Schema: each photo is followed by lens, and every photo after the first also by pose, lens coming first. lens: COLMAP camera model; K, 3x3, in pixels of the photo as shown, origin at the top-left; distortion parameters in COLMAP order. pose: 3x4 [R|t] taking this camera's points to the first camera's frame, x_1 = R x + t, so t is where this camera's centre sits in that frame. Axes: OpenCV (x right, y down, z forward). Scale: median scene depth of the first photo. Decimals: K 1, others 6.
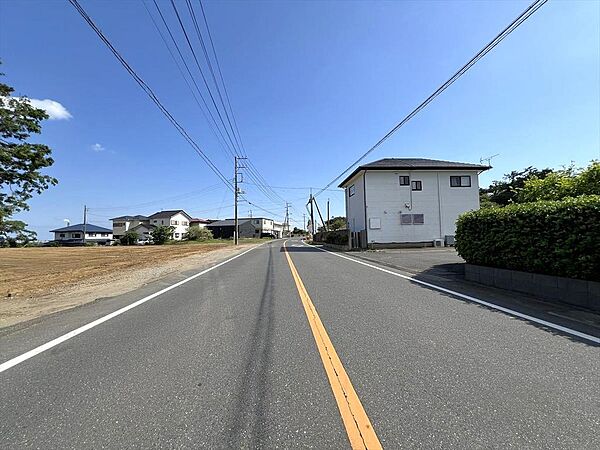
lens RADIAL K [[239.6, 0, 301.8], [0, 239.6, 224.0], [0, 0, 1]] dist [-0.031275, -0.000129]
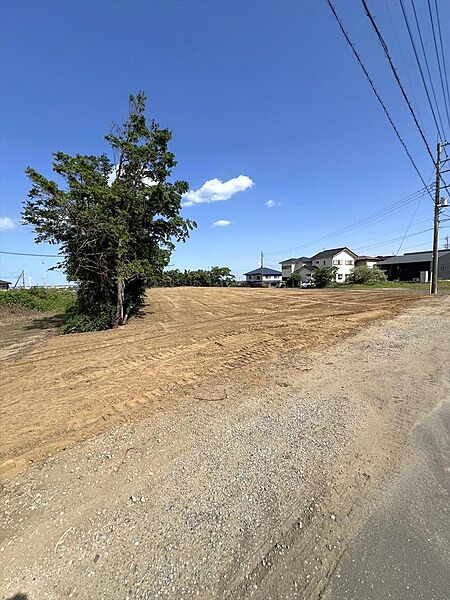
lens RADIAL K [[239.6, 0, 224.6], [0, 239.6, 297.7], [0, 0, 1]] dist [-0.031275, -0.000129]
pose [[0.597747, 0.056214, -0.799712, -0.069440], [0.061905, 0.991324, 0.115954, -0.003939], [0.799291, -0.118817, 0.589081, 0.126334]]
